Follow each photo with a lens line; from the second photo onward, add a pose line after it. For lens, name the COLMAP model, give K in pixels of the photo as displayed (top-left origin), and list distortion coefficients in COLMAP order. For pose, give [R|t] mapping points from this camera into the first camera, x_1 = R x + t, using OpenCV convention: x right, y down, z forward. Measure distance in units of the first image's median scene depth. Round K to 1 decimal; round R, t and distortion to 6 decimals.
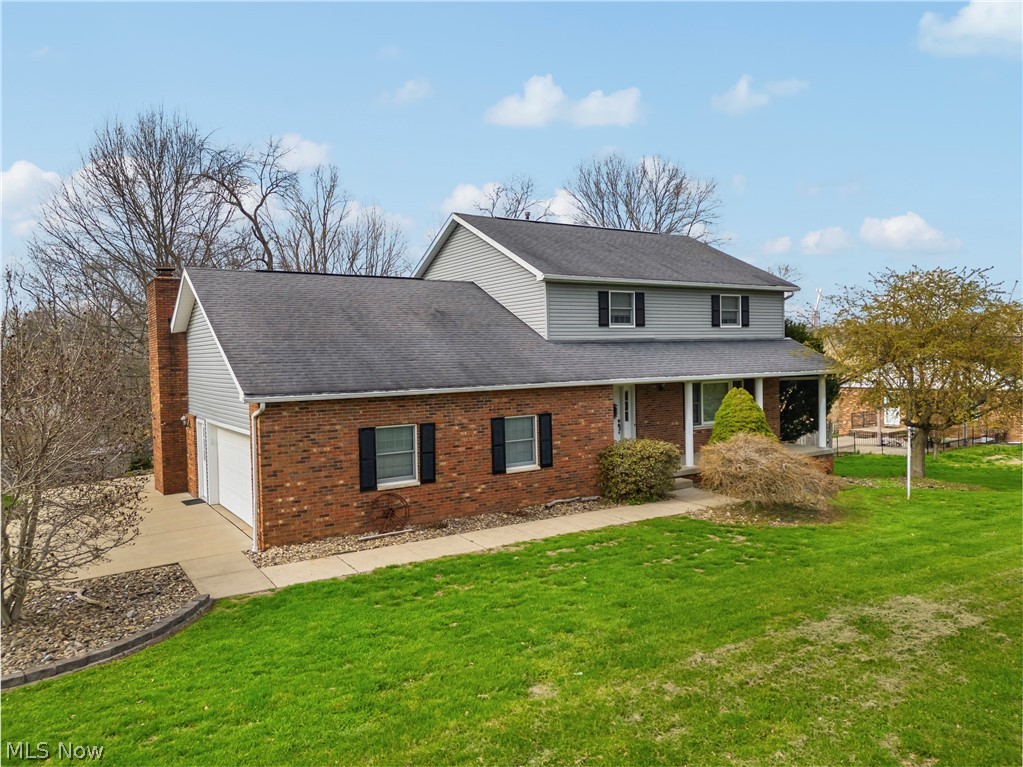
lens RADIAL K [[721.7, 0, 511.7], [0, 721.7, 385.9], [0, 0, 1]] dist [0.047726, -0.019288]
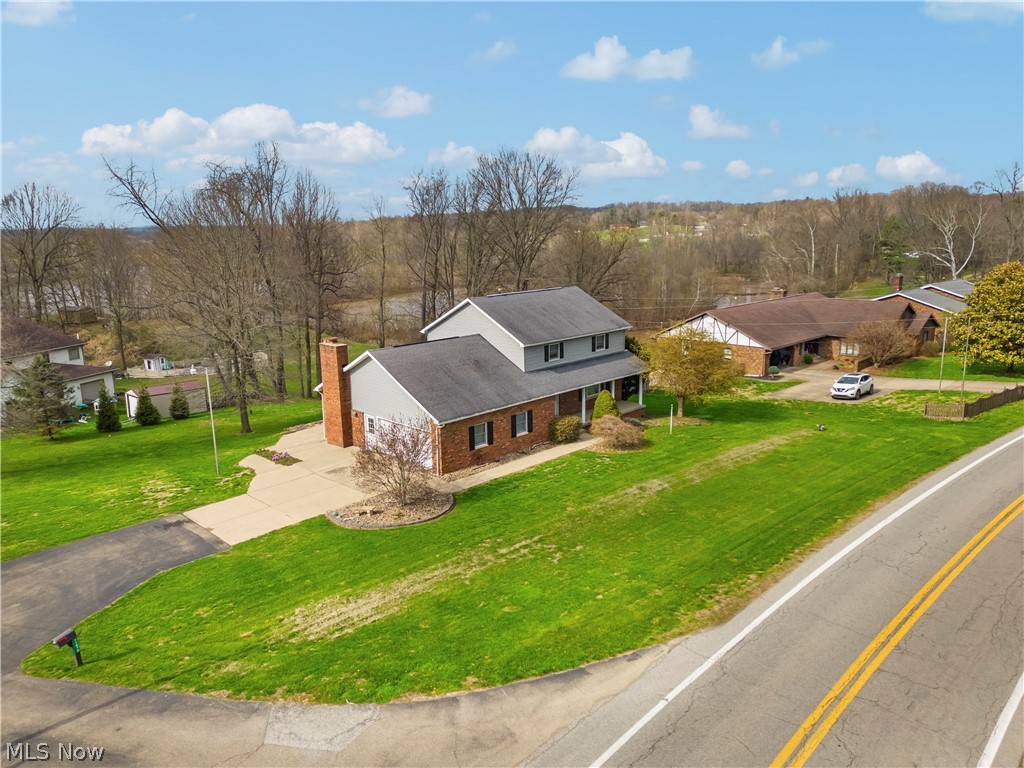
lens RADIAL K [[722.4, 0, 510.7], [0, 722.4, 384.5], [0, 0, 1]] dist [0.047726, -0.019288]
pose [[0.979225, -0.039748, 0.198841, -0.524352], [0.004897, 0.984950, 0.172772, -0.493743], [-0.202716, -0.168209, 0.964682, -1.382608]]
